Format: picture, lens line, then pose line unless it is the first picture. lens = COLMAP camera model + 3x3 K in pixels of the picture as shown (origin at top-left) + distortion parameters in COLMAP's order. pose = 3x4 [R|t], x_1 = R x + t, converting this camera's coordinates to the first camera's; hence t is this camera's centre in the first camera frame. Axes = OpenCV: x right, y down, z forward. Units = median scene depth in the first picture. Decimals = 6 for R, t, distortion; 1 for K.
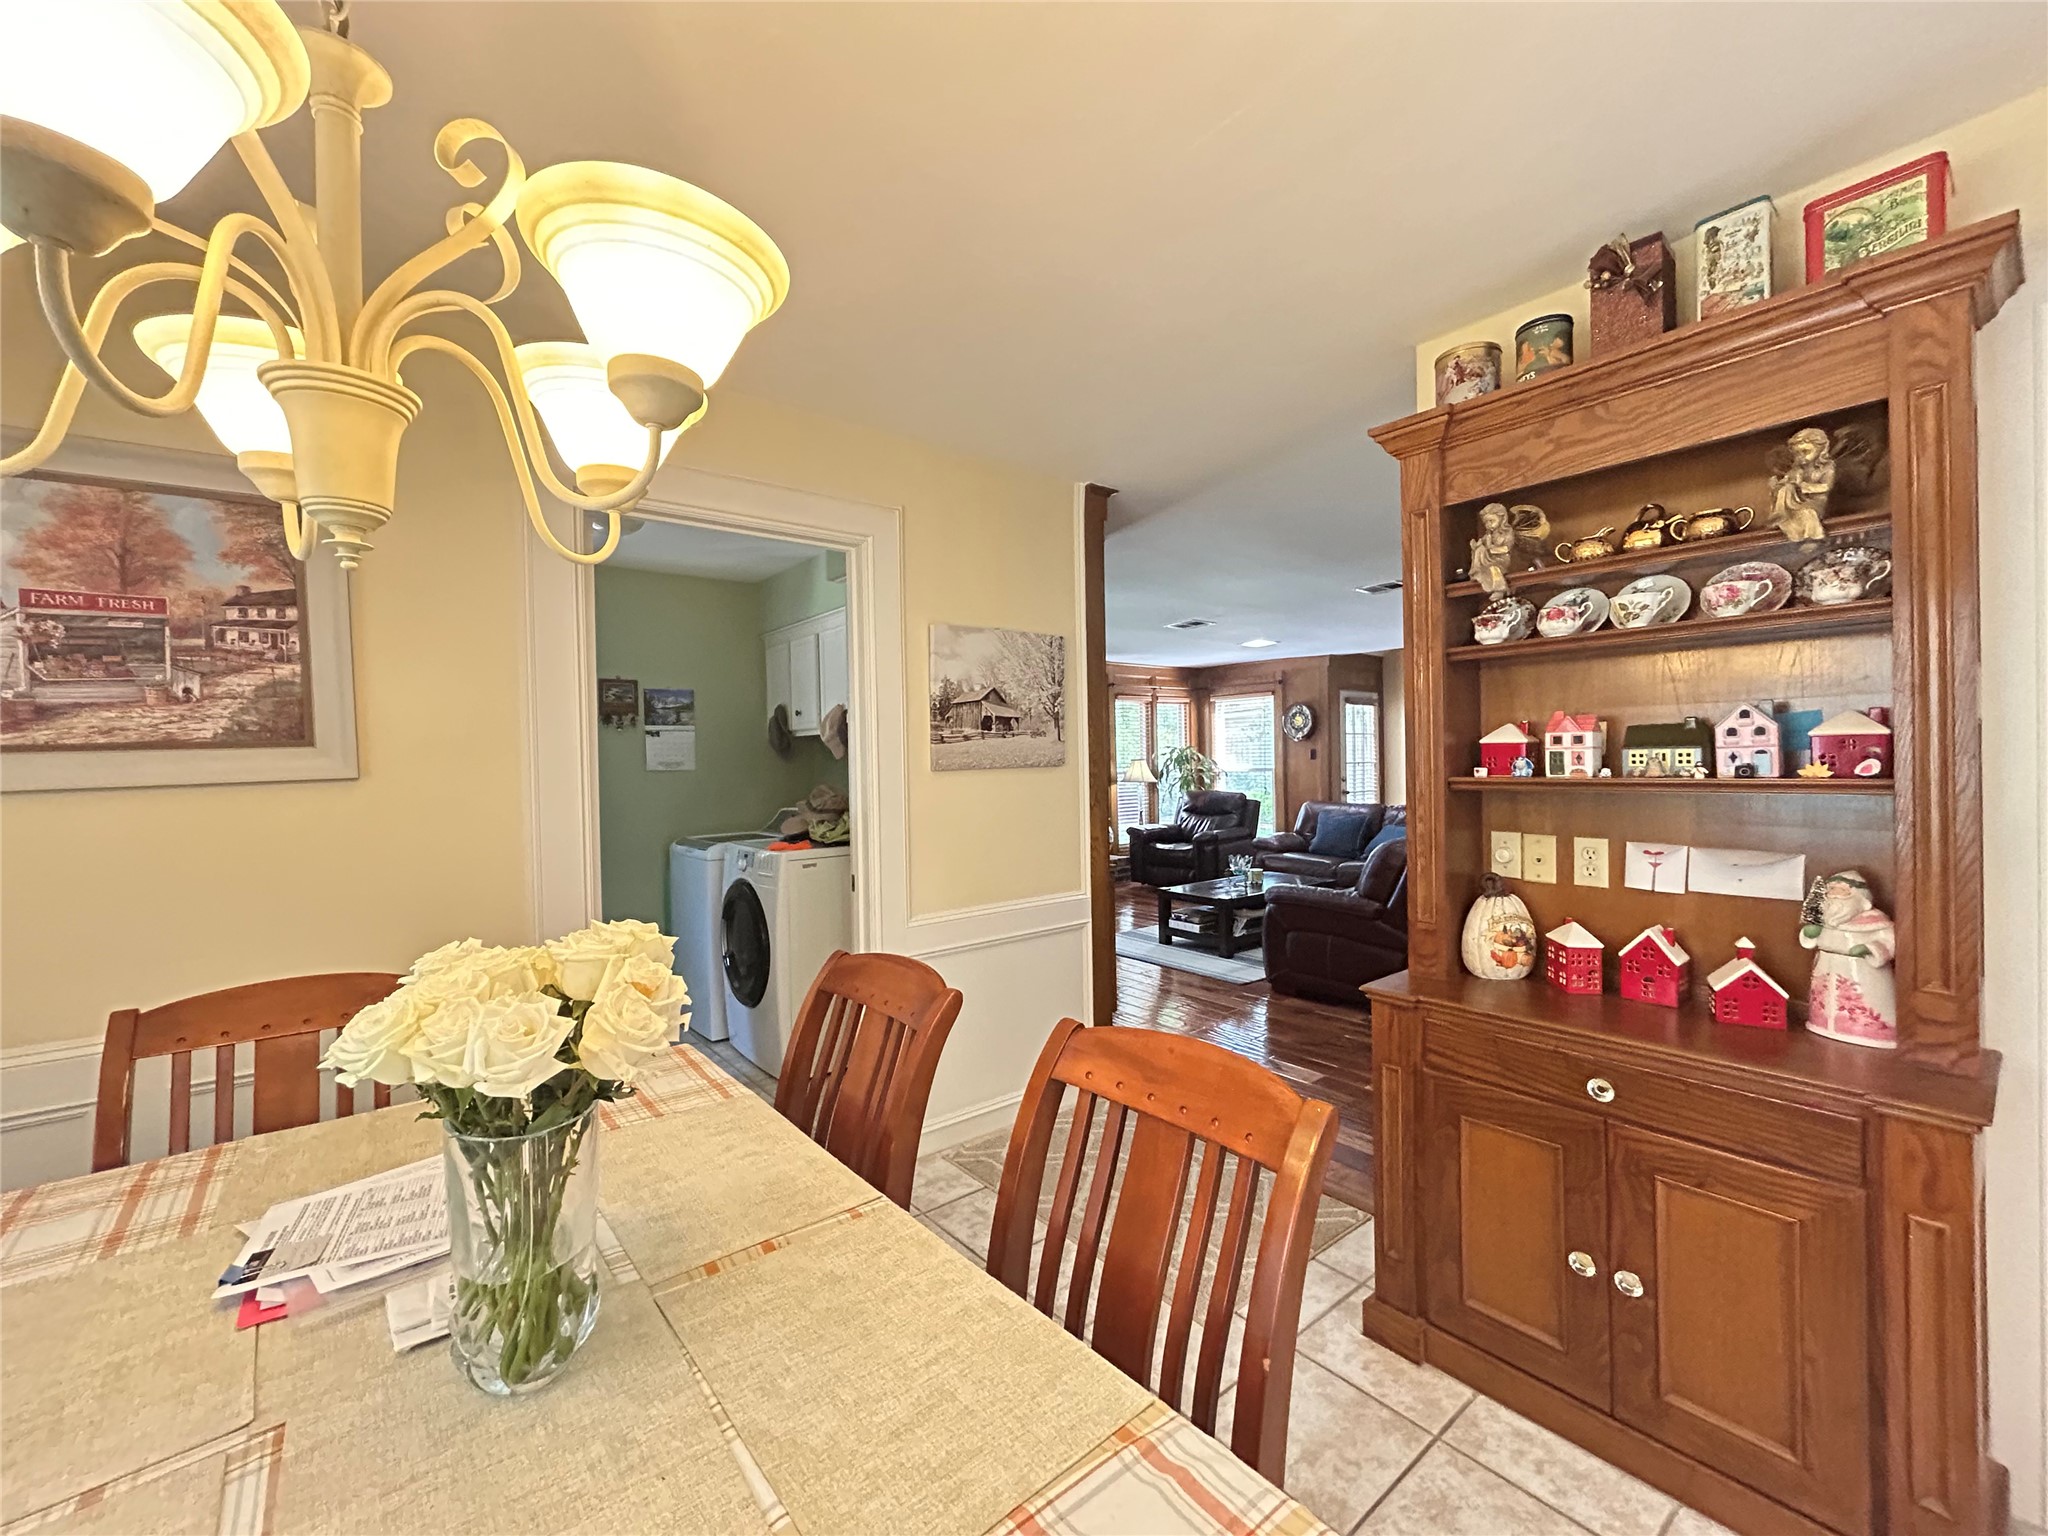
lens RADIAL K [[827.7, 0, 1024.0], [0, 827.7, 768.0], [0, 0, 1]] dist [-0.001707, 0.000349]
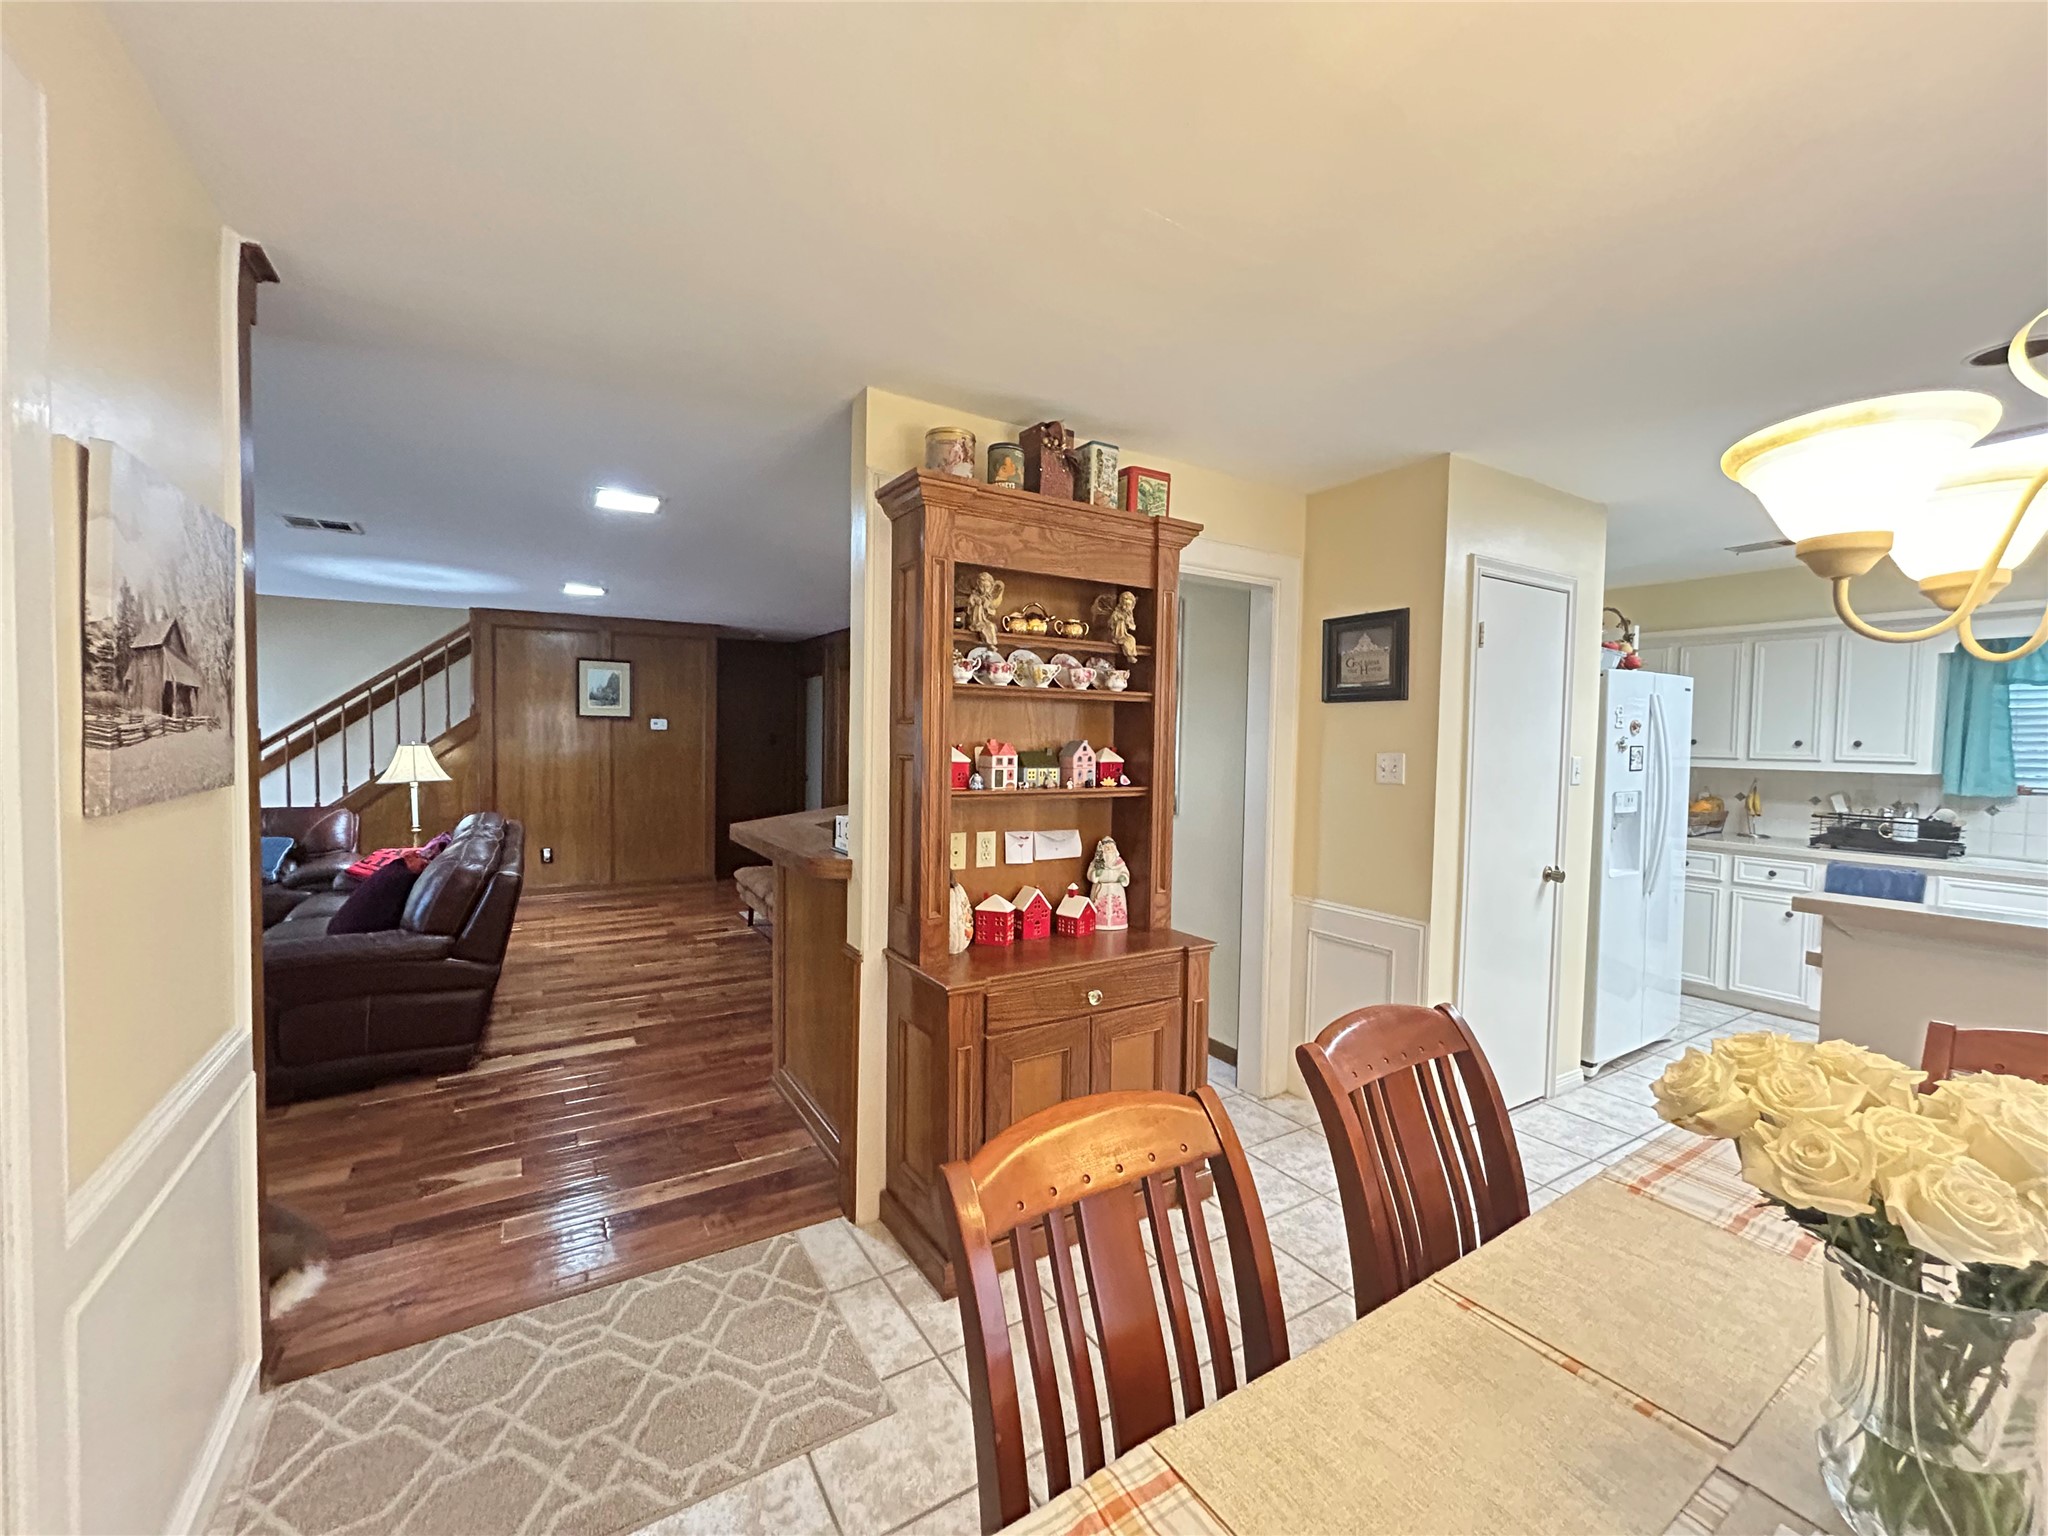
lens RADIAL K [[827.7, 0, 1024.0], [0, 827.7, 768.0], [0, 0, 1]] dist [-0.001707, 0.000349]
pose [[0.122512, -0.016929, 0.992323, -0.700070], [-0.010061, 0.999782, 0.018298, -0.049126], [-0.992416, -0.012225, 0.122314, 0.816302]]
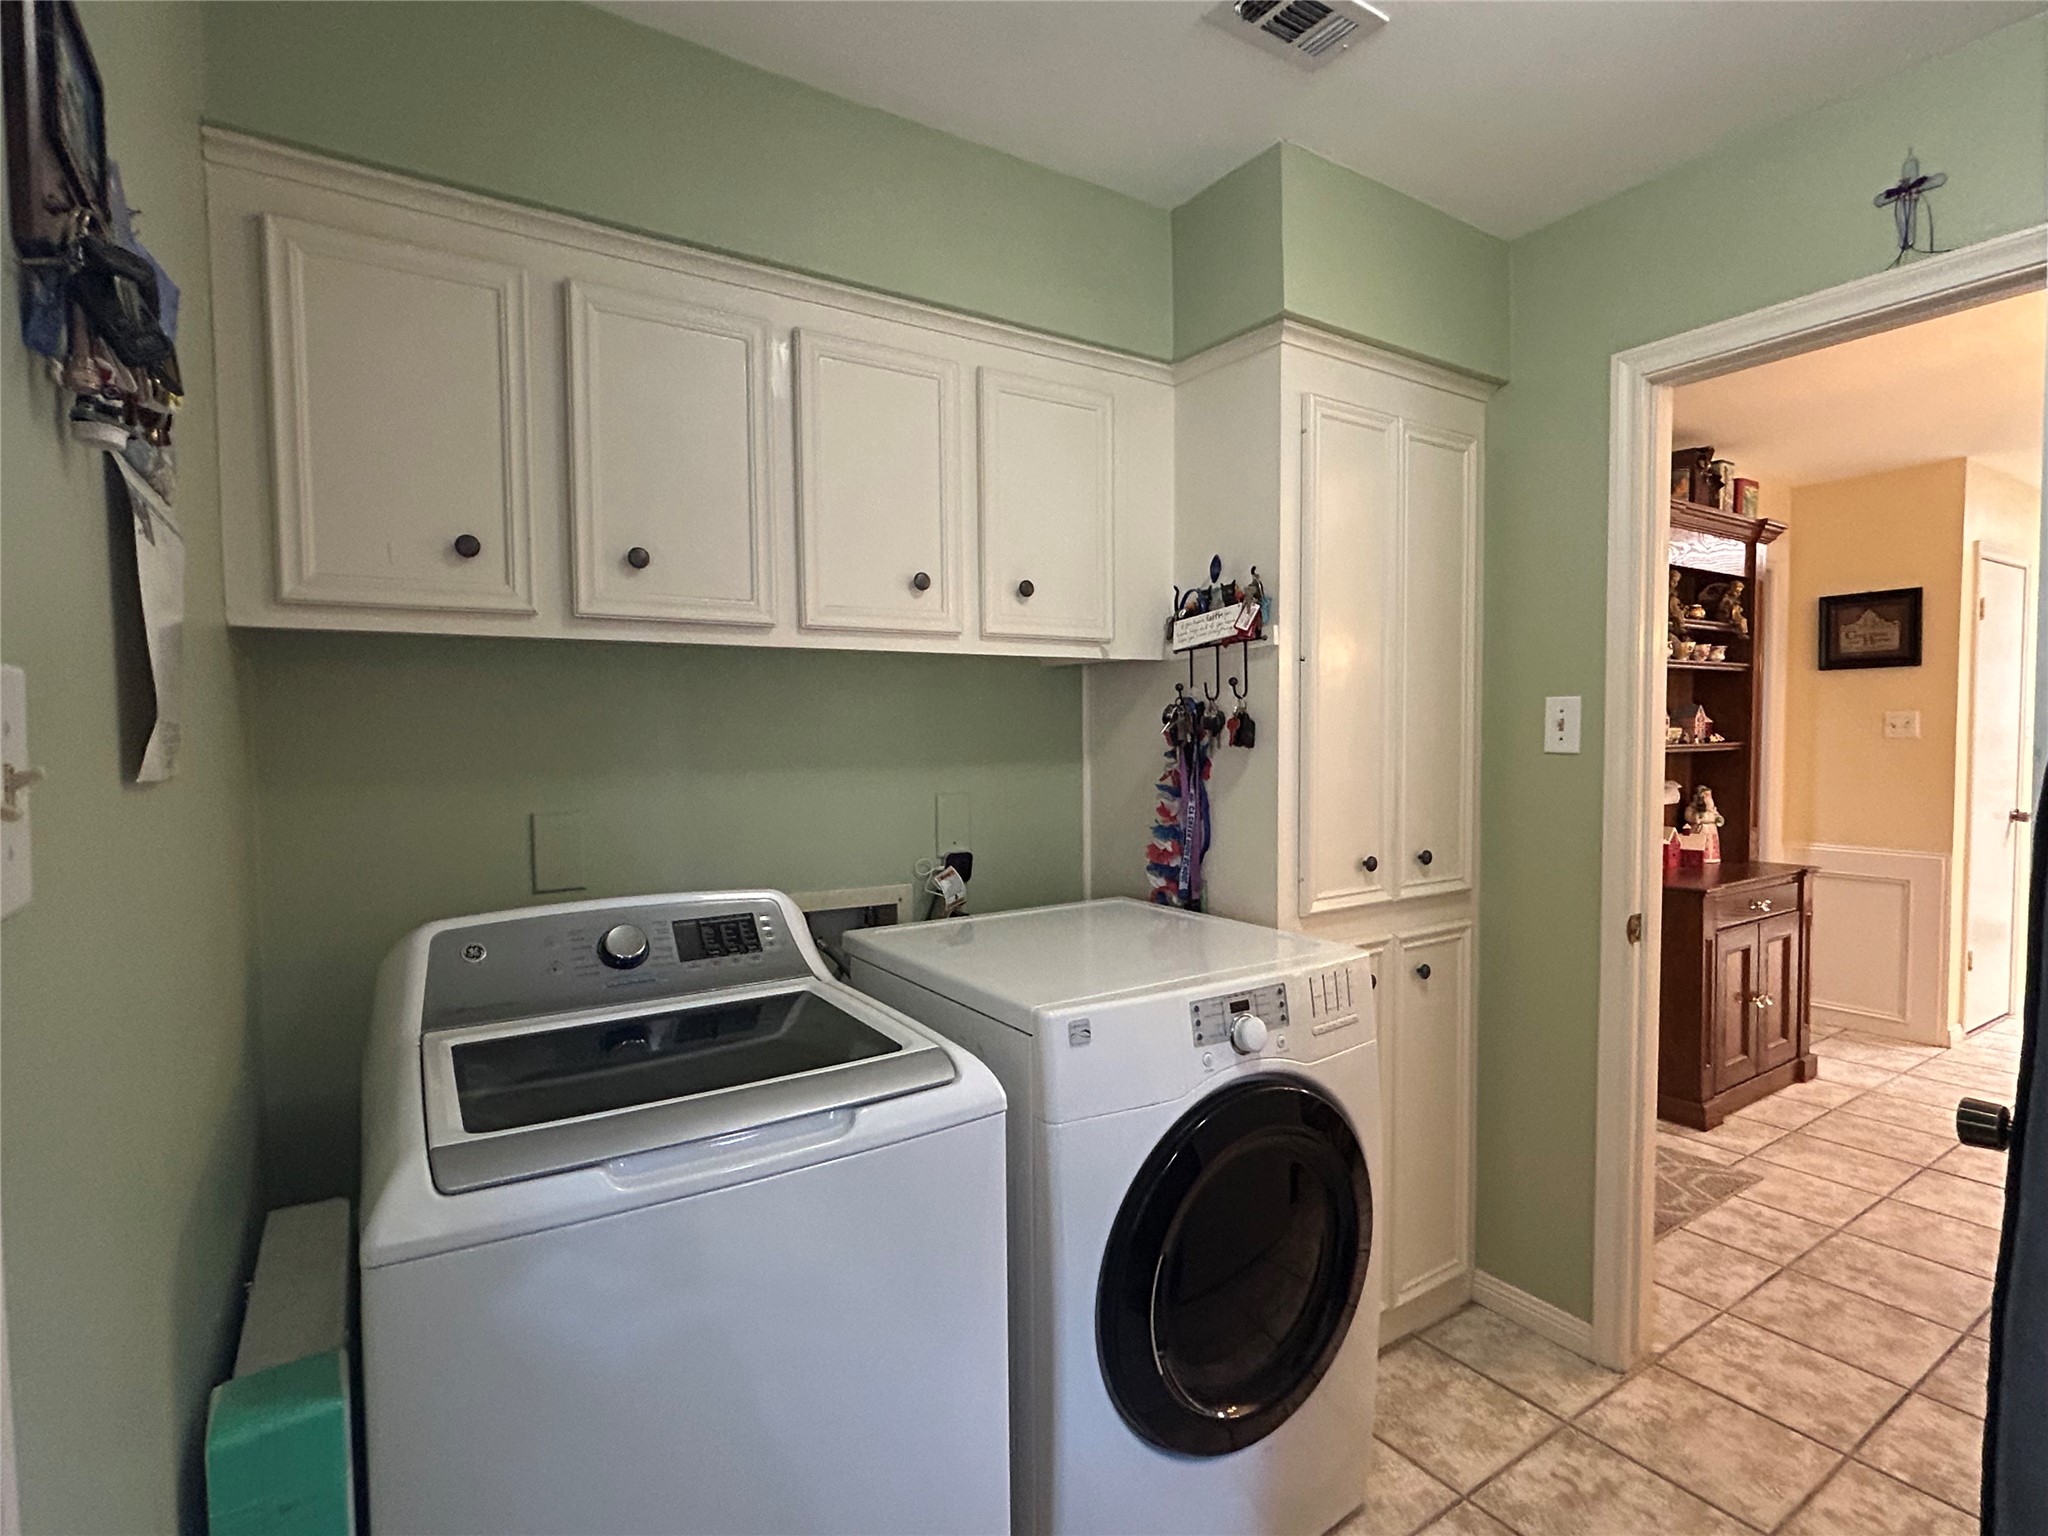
lens RADIAL K [[1018.4, 0, 1024.0], [0, 1018.4, 768.0], [0, 0, 1]] dist [-0.003568, -0.000438]
pose [[0.097647, -0.011276, 0.995157, -1.546595], [0.015956, 0.999825, 0.009764, 0.022192], [-0.995093, 0.014926, 0.097809, 2.131437]]
